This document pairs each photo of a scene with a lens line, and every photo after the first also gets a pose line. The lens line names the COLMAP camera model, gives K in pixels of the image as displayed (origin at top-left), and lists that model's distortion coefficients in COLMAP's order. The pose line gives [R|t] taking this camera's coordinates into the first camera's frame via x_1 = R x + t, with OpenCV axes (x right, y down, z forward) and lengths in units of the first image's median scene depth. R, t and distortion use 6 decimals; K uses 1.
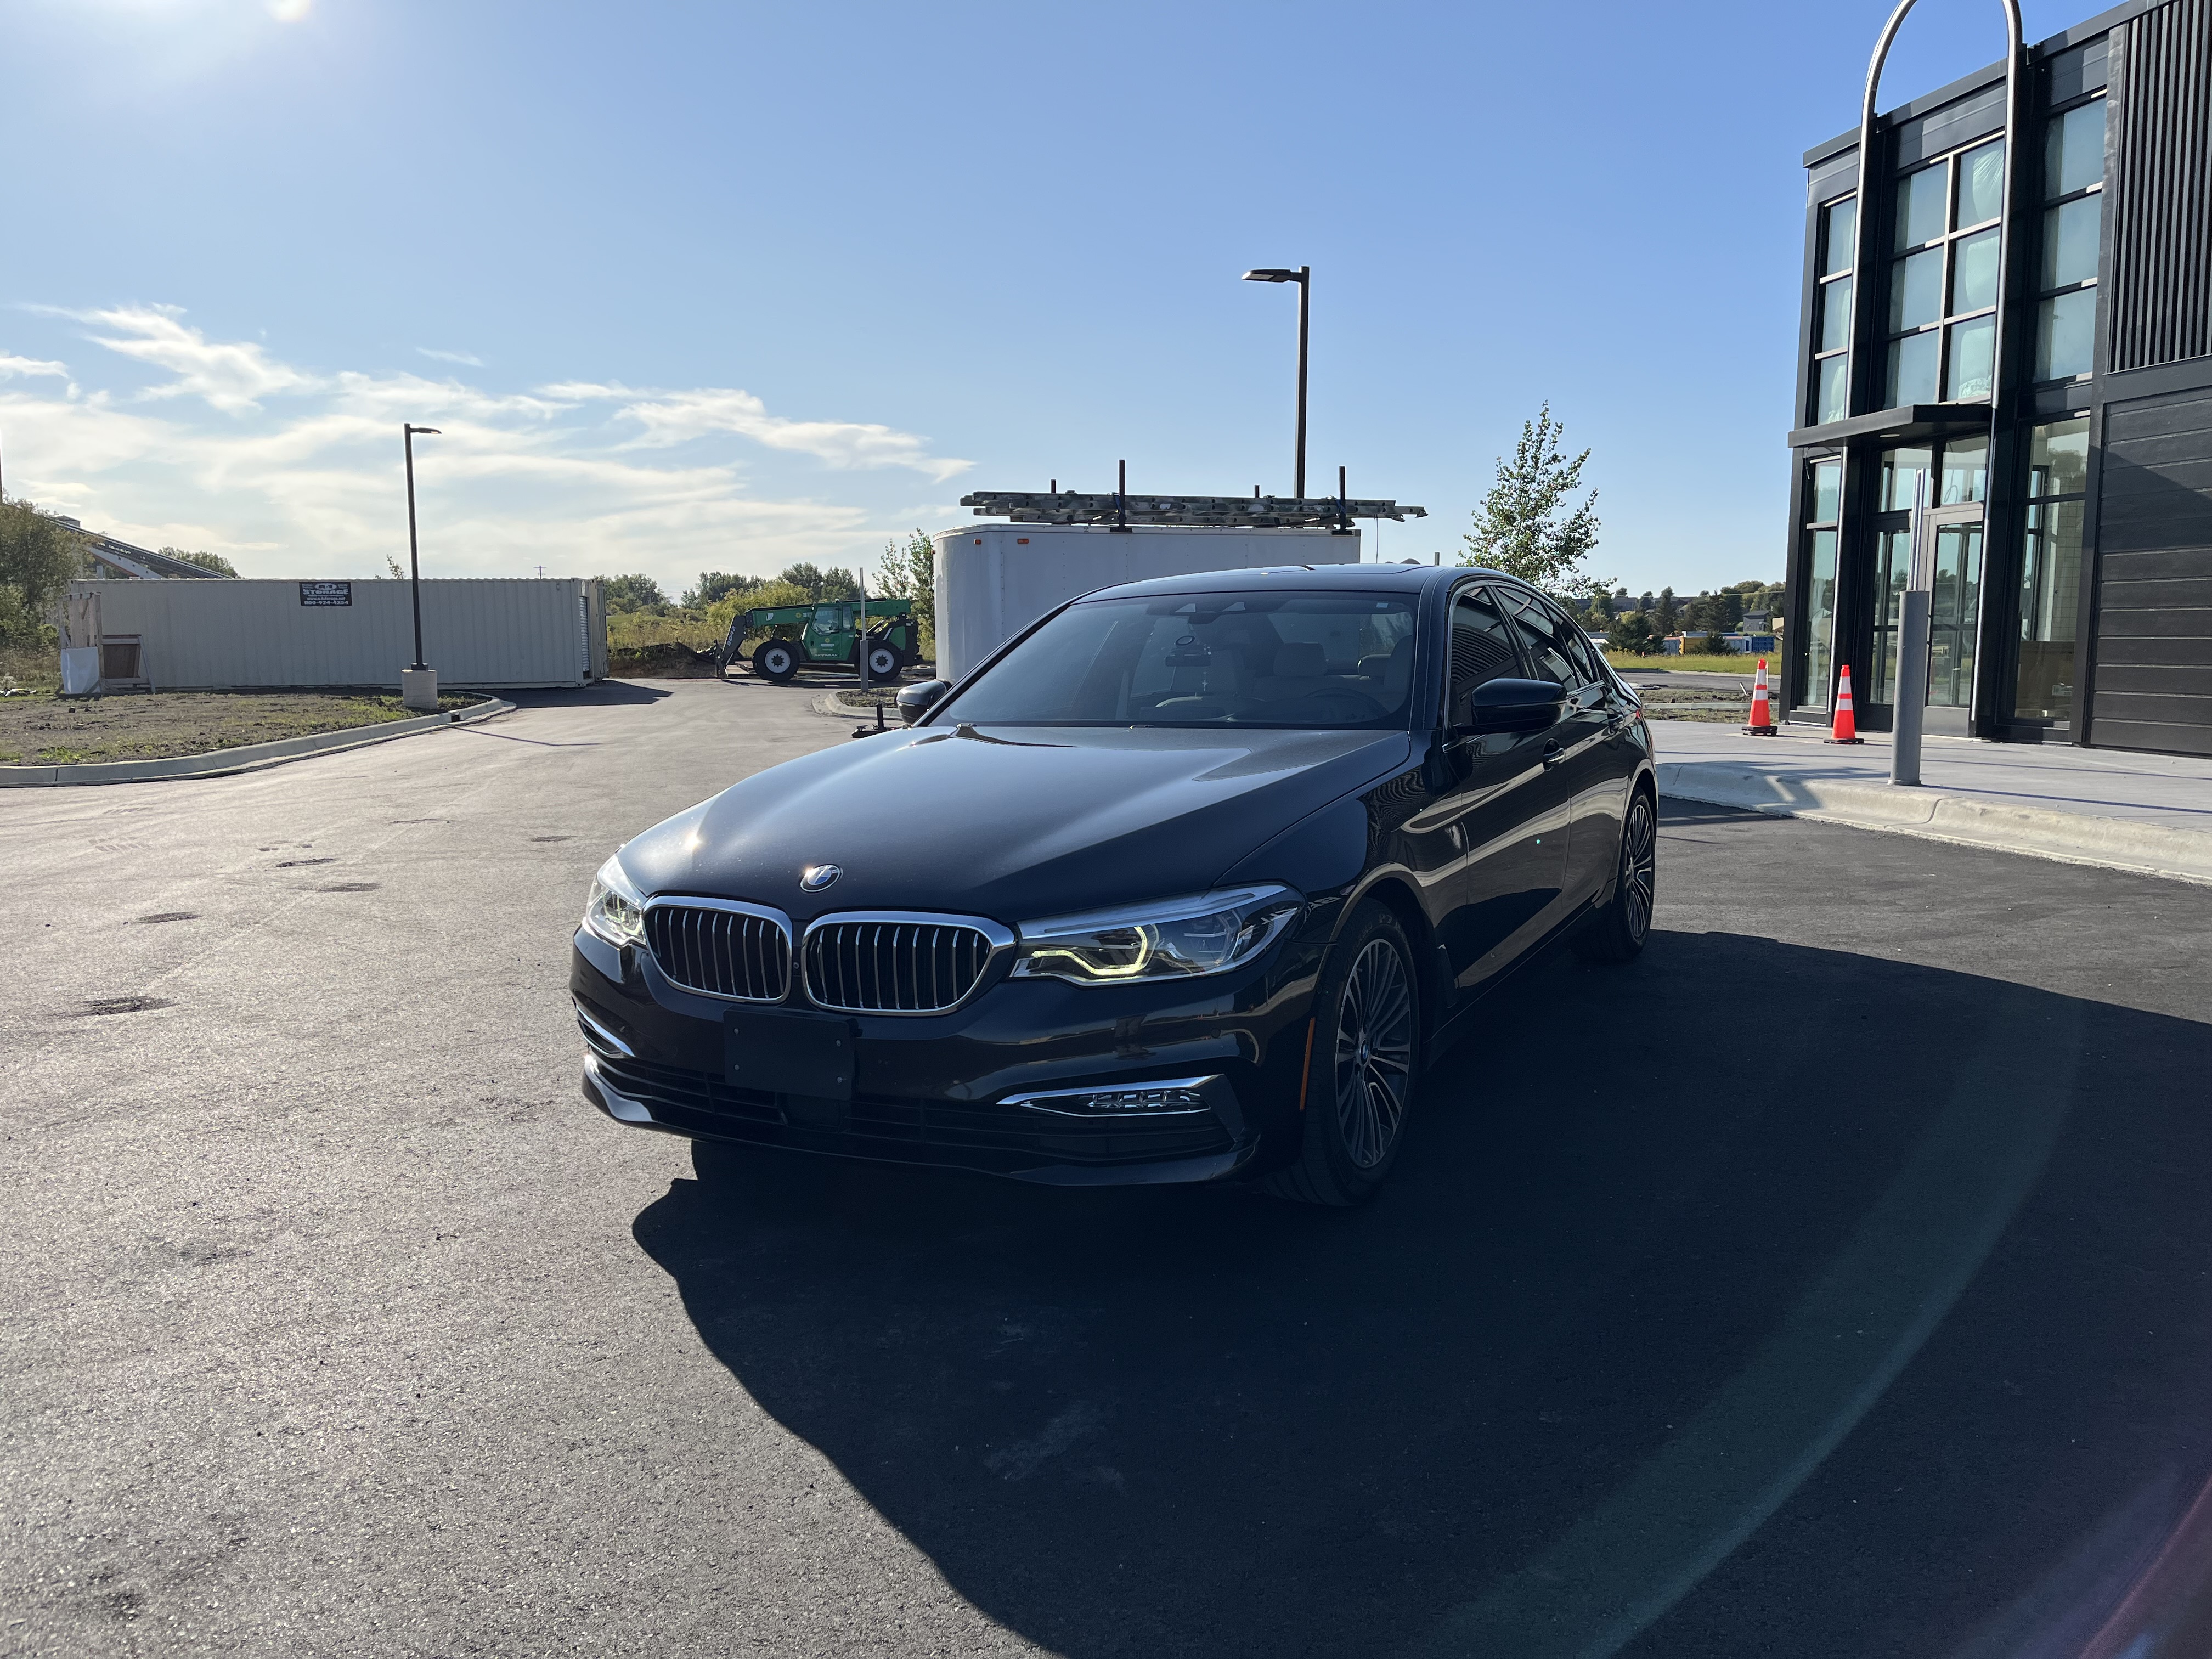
lens RADIAL K [[1640.3, 0, 1108.4], [0, 1640.3, 821.1], [0, 0, 1]] dist [0.001576, -0.020915]
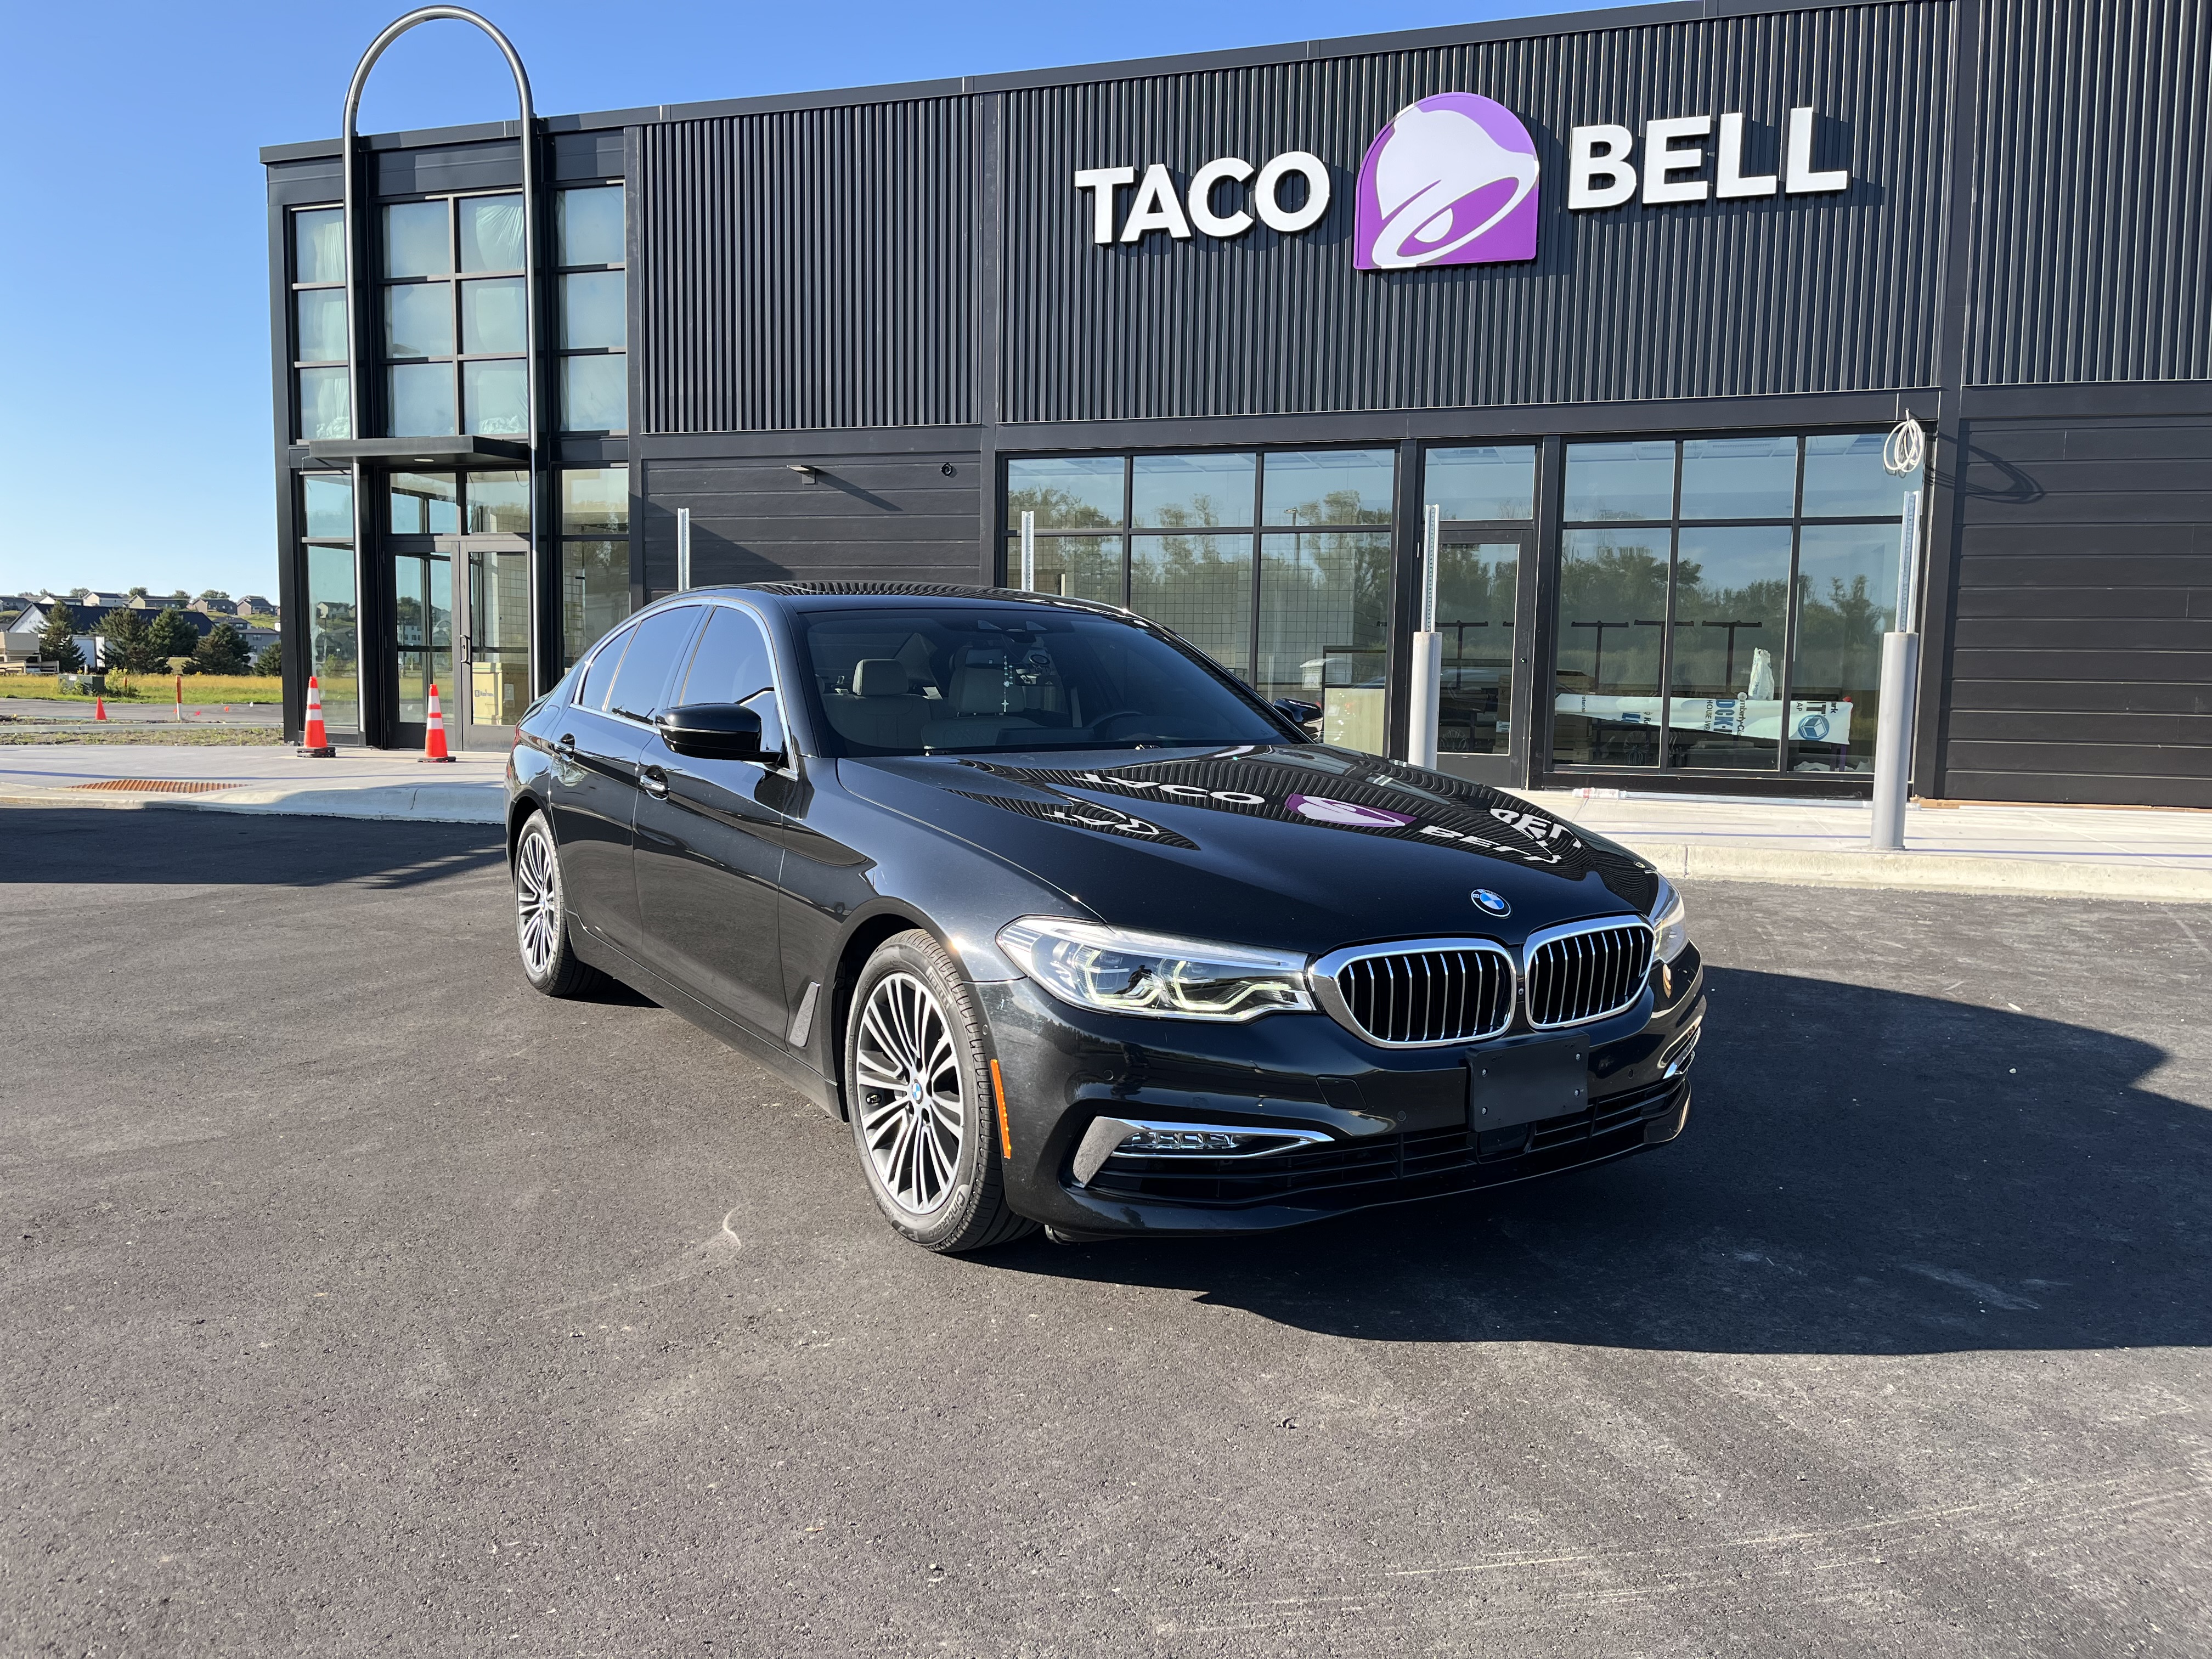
lens RADIAL K [[1640.3, 0, 1106.7], [0, 1640.3, 841.0], [0, 0, 1]] dist [0.001576, -0.020915]
pose [[0.517924, -0.071263, 0.852453, -0.198006], [0.071108, 0.996662, 0.040115, -0.010094], [-0.852466, 0.039840, 0.521262, 0.120263]]
